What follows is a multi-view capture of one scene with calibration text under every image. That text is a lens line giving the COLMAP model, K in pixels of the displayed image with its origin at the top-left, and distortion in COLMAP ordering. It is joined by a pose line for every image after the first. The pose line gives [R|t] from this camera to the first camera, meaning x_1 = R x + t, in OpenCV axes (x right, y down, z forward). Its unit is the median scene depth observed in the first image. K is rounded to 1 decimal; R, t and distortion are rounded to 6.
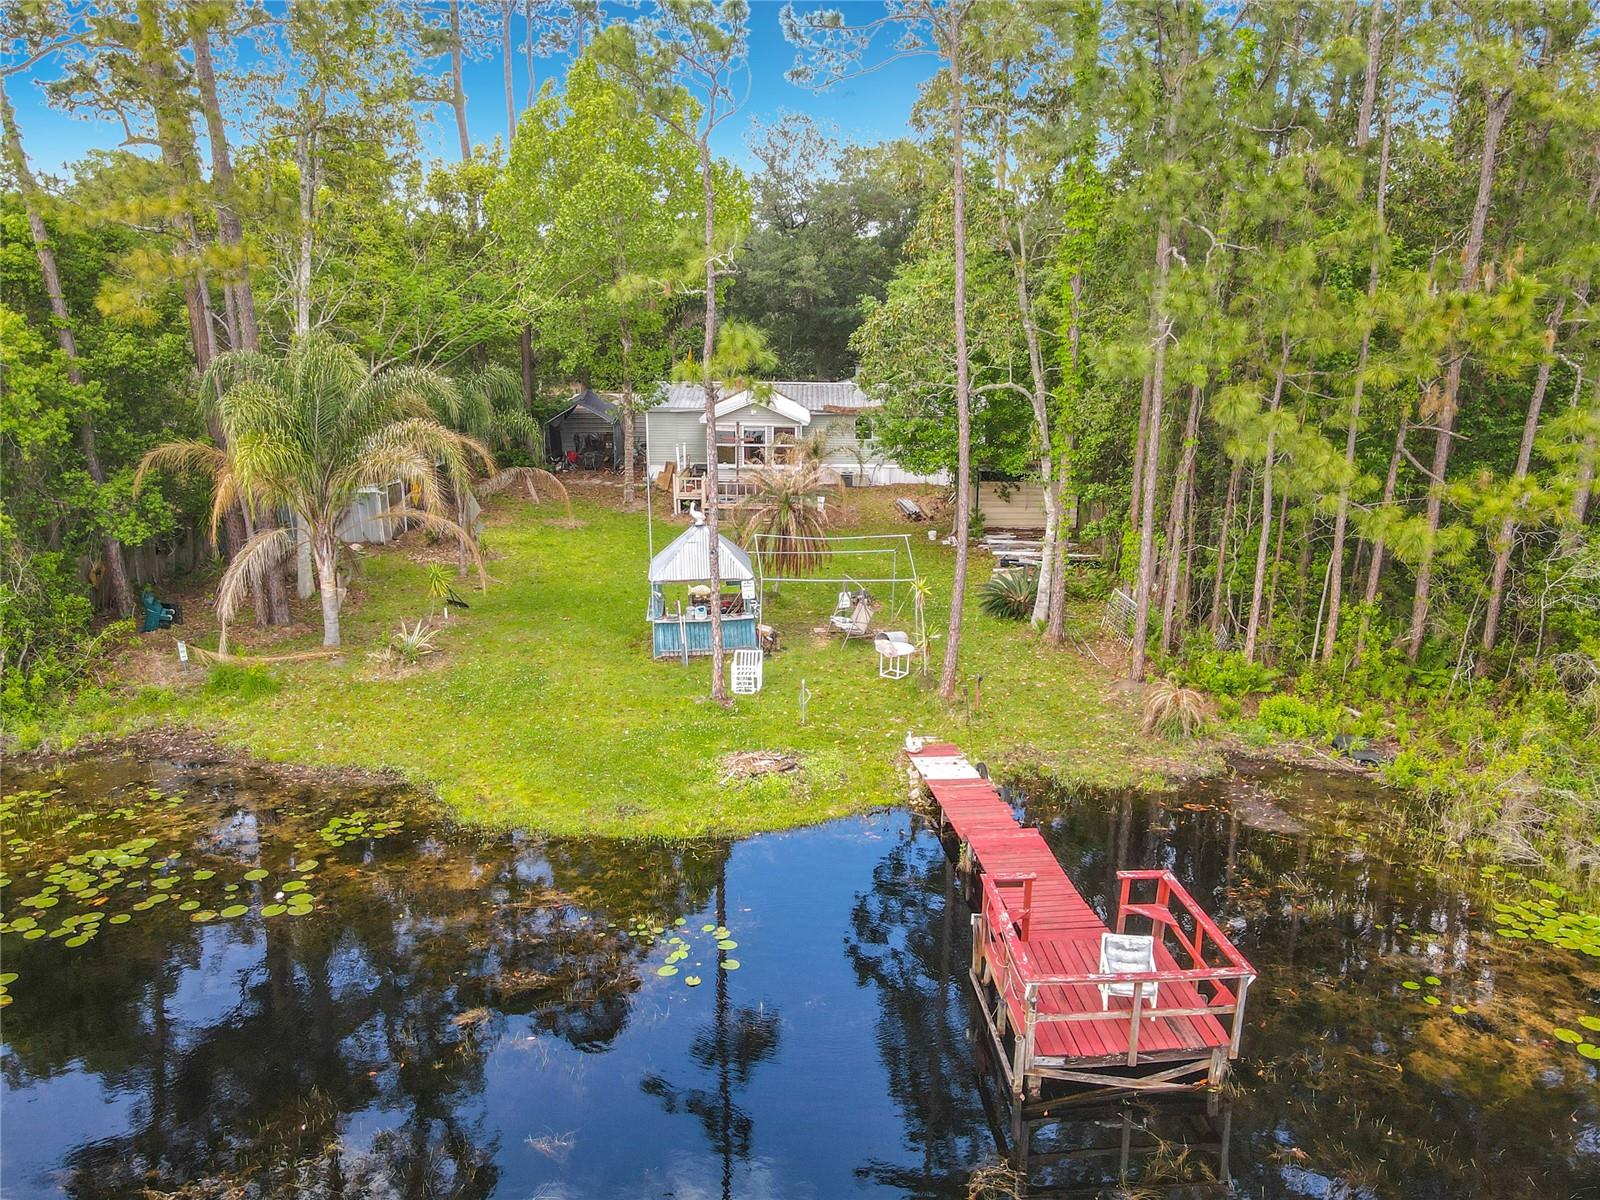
lens RADIAL K [[1286.0, 0, 800.0], [0, 1286.0, 600.0], [0, 0, 1]] dist [-0.005714, -0.003817]
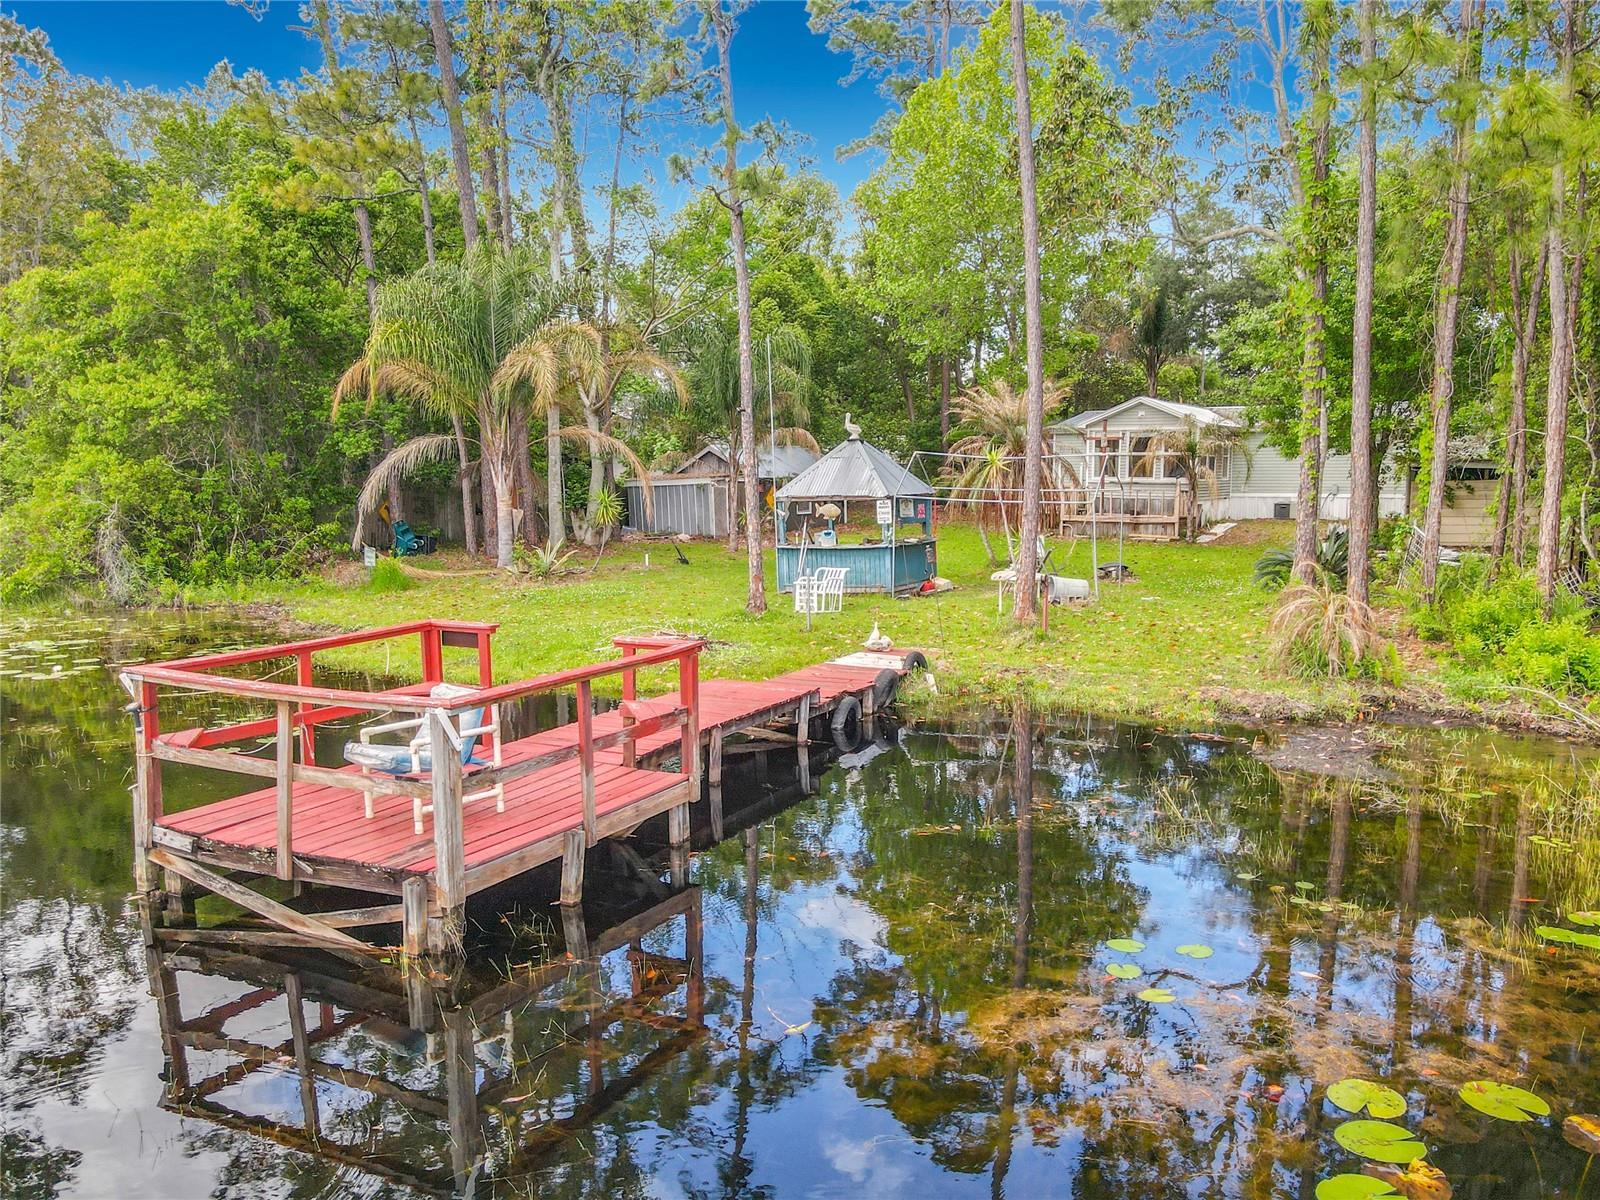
lens RADIAL K [[1286.0, 0, 800.0], [0, 1286.0, 600.0], [0, 0, 1]] dist [-0.005714, -0.003817]
pose [[0.842128, 0.044911, -0.537404, 0.346012], [-0.124097, 0.985921, -0.112070, 0.141420], [0.524805, 0.161068, 0.835845, 0.329889]]
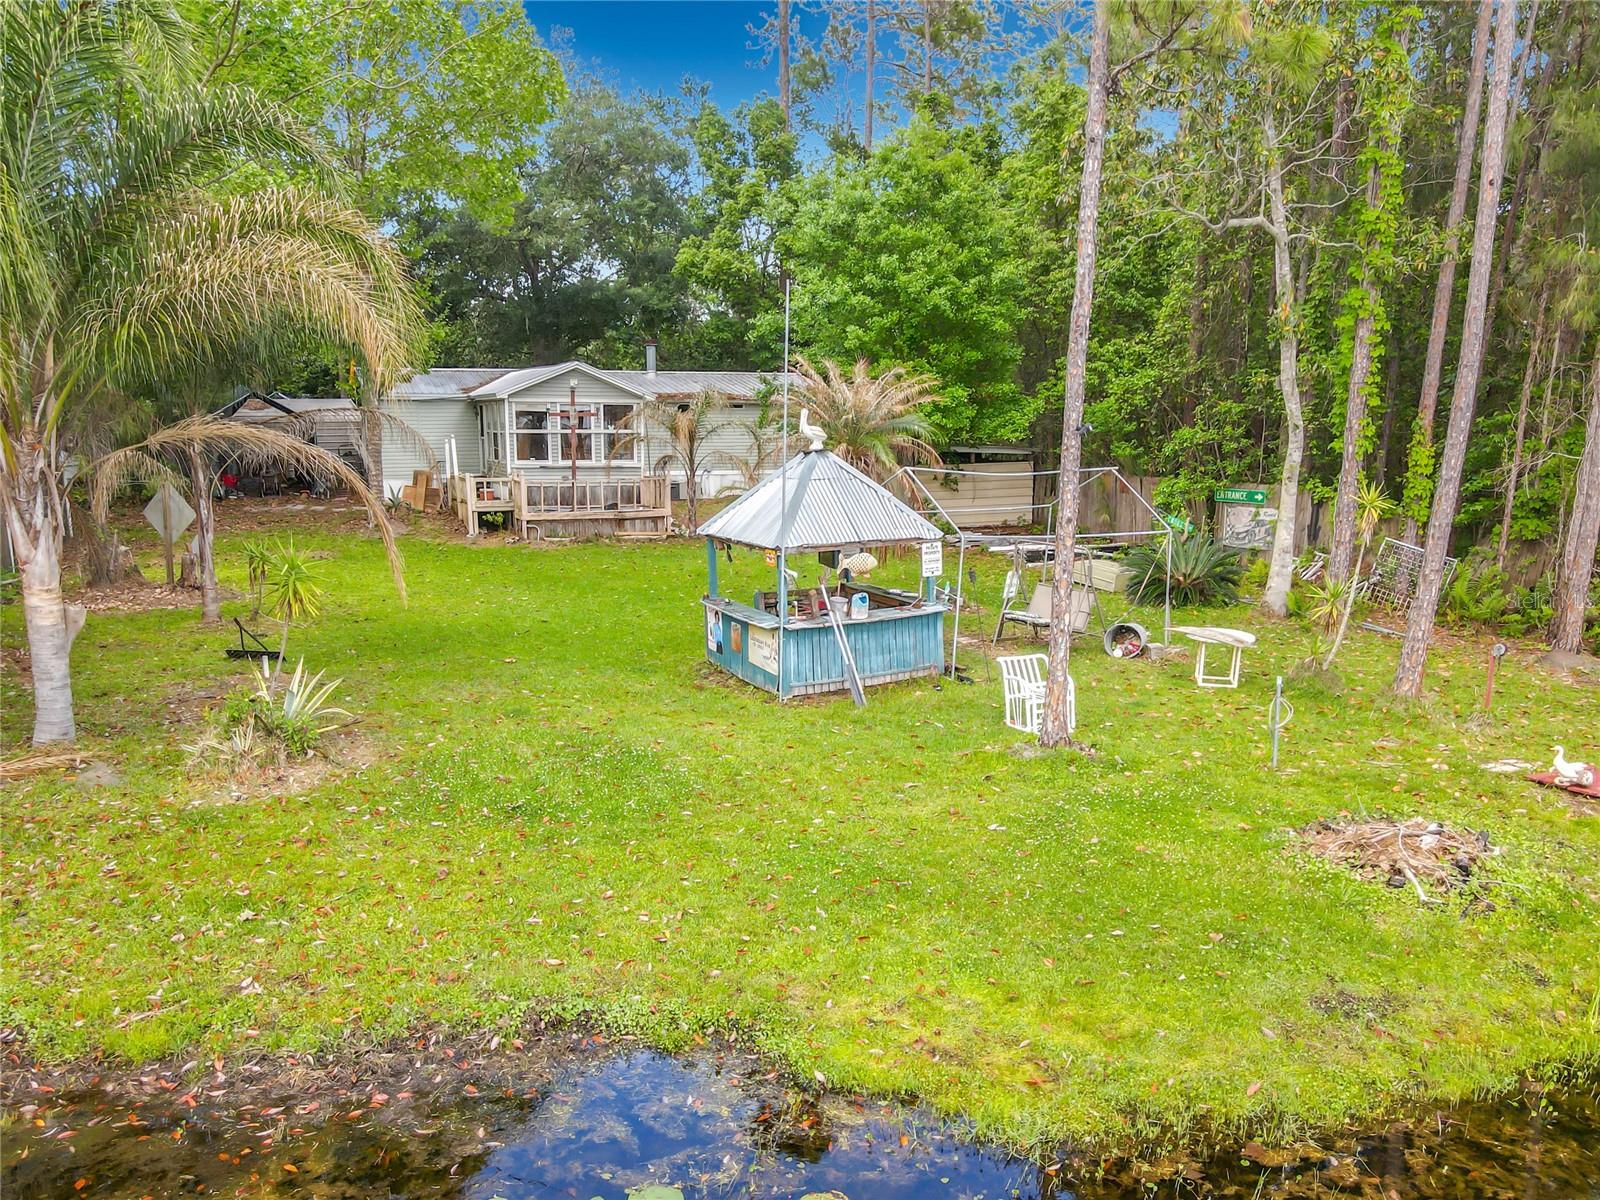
lens RADIAL K [[1286.0, 0, 800.0], [0, 1286.0, 600.0], [0, 0, 1]] dist [-0.005714, -0.003817]
pose [[0.916832, -0.059493, 0.394817, -0.312685], [0.095958, 0.992687, -0.073248, 0.044571], [-0.387571, 0.105042, 0.915835, 0.531816]]
